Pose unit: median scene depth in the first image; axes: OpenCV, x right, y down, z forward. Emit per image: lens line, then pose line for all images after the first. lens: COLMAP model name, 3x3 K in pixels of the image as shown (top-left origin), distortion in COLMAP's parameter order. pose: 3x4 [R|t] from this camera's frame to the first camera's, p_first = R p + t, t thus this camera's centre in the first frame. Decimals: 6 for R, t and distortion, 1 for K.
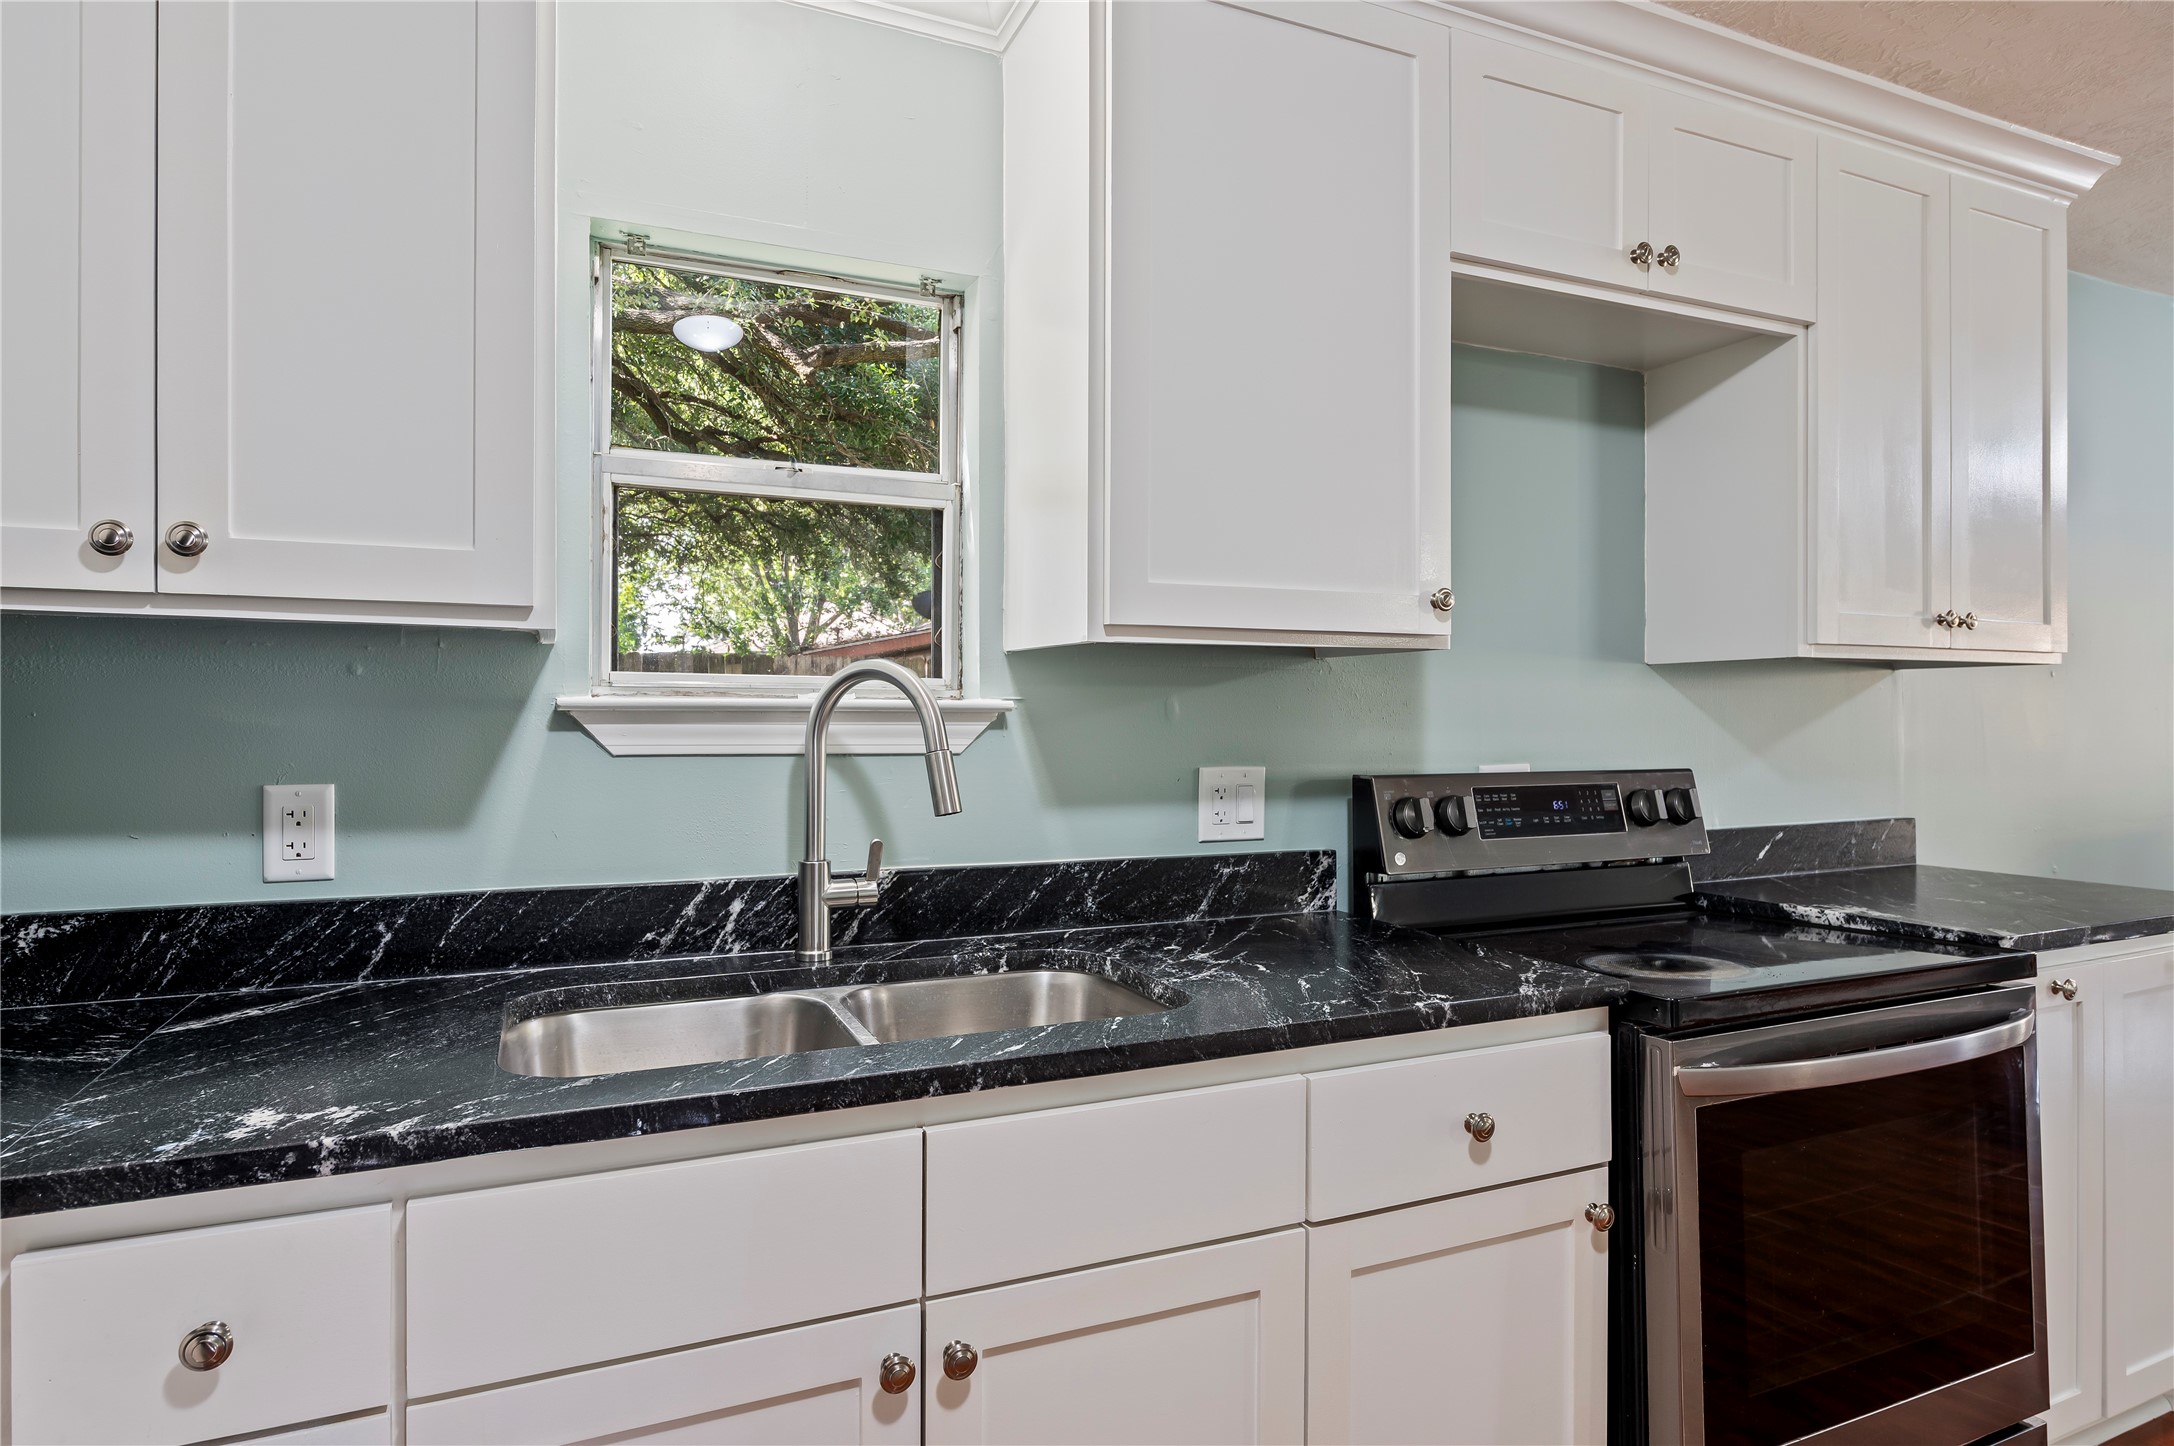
lens RADIAL K [[1189.7, 0, 1087.0], [0, 1189.7, 723.0], [0, 0, 1]] dist [-0.000502, -0.001158]
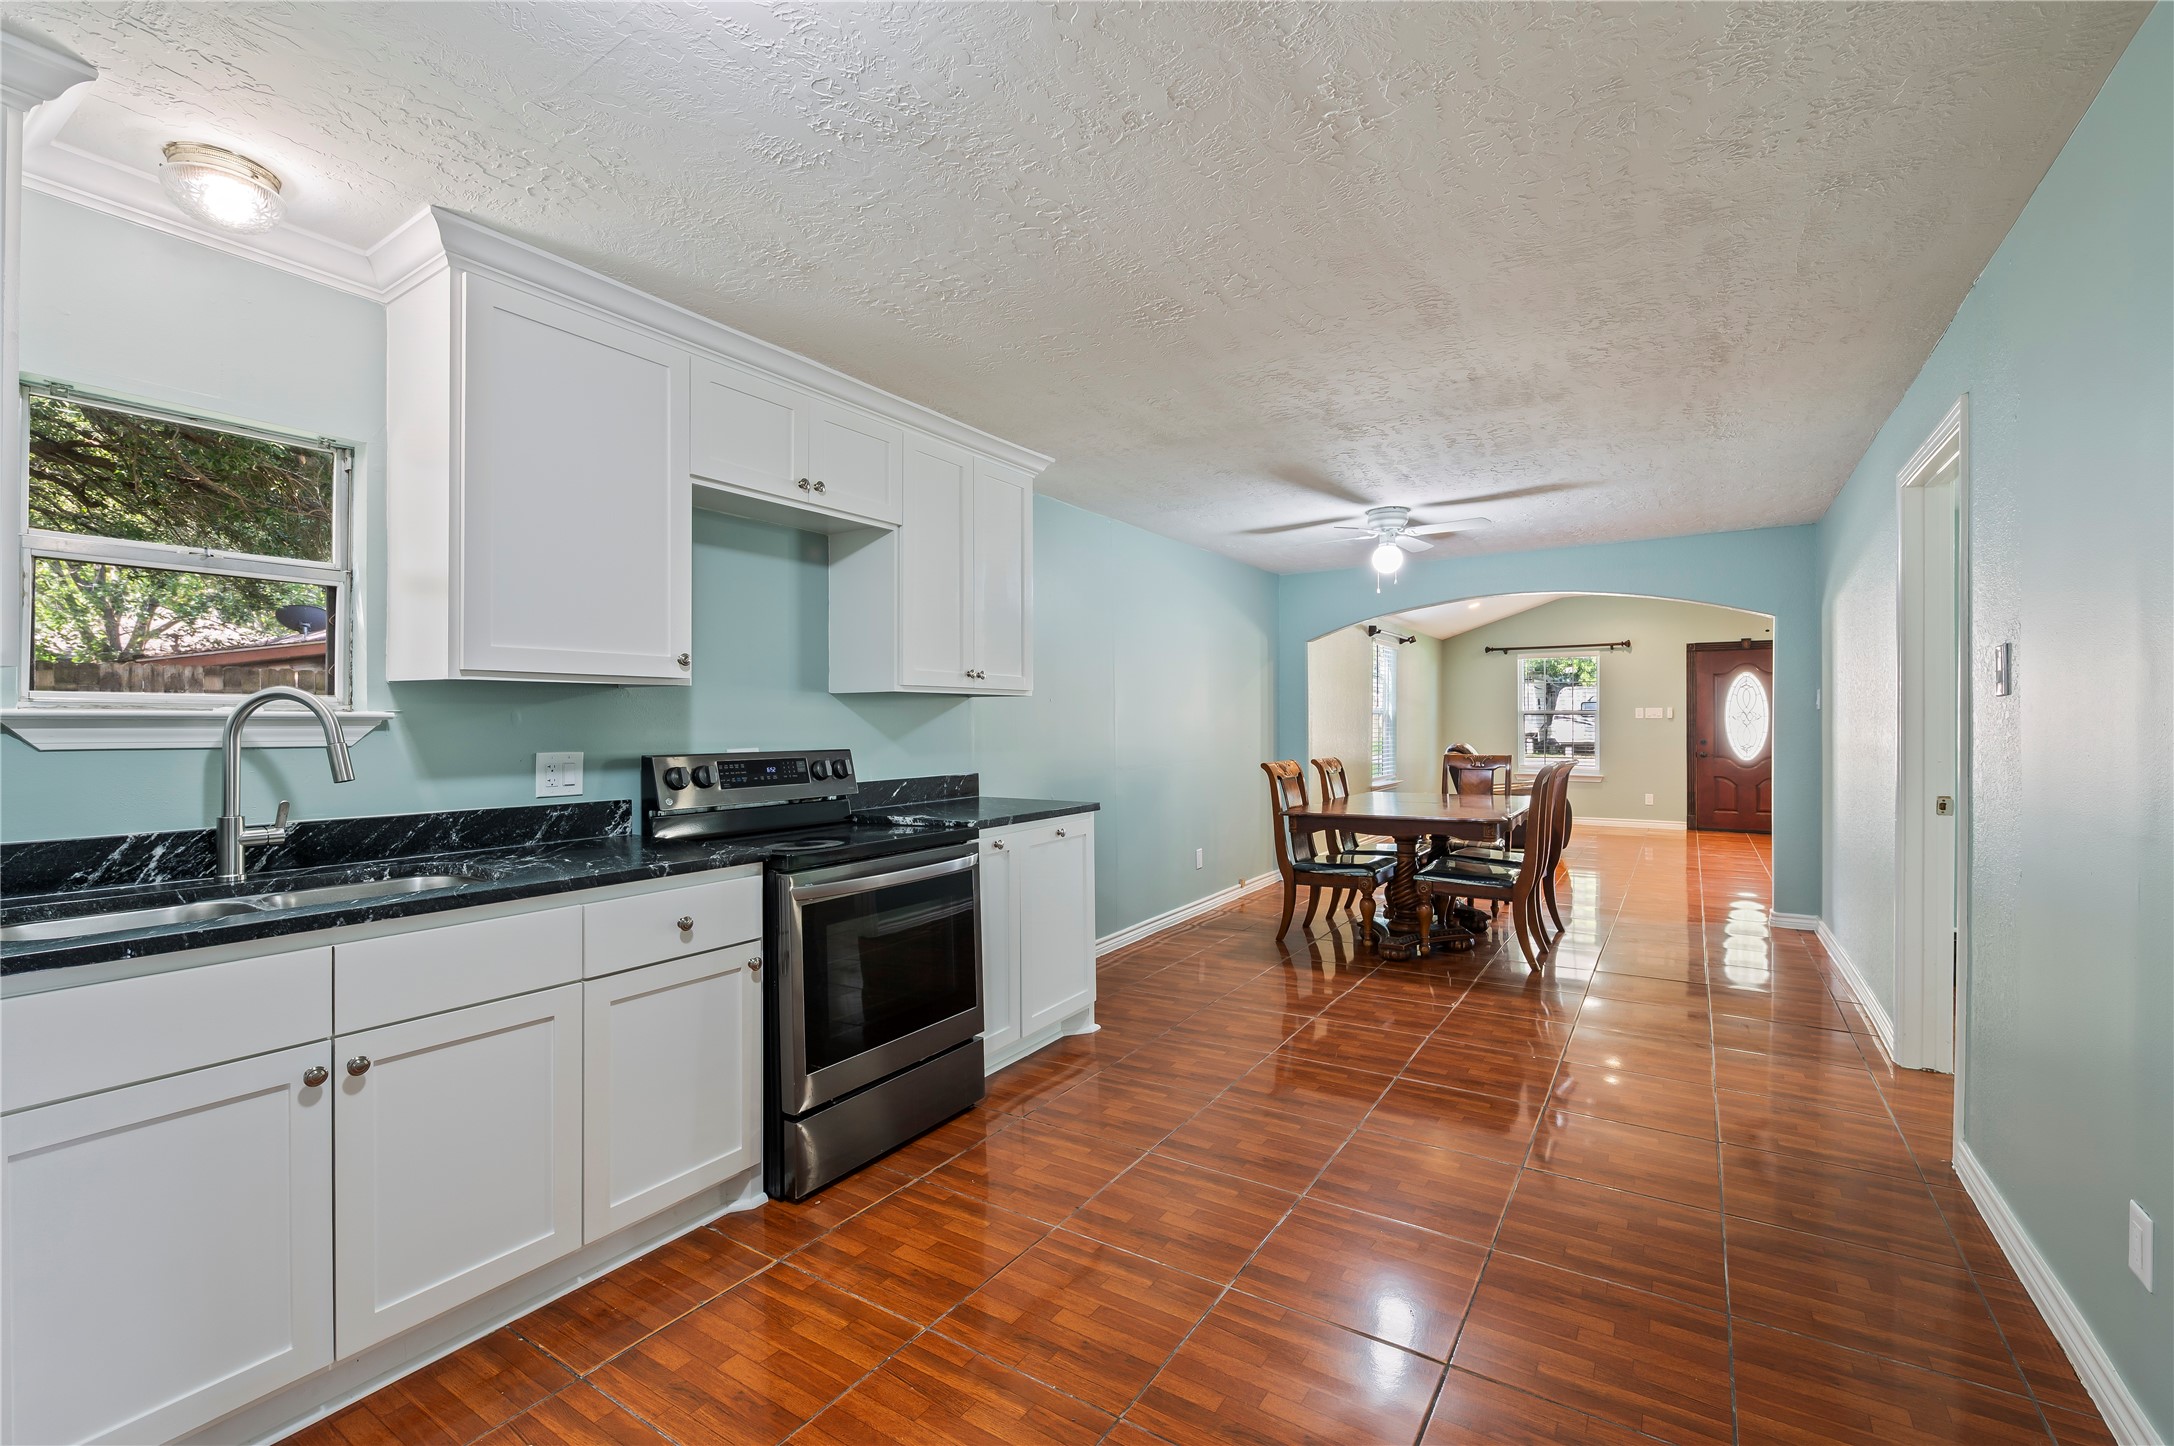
lens RADIAL K [[928.3, 0, 1128.7], [0, 928.3, 721.3], [0, 0, 1]] dist [-0.003945, -0.000914]
pose [[0.821362, -0.001740, 0.570405, 0.039227], [0.004658, 0.999982, -0.003657, 0.002001], [-0.570388, 0.005660, 0.821356, -0.584604]]
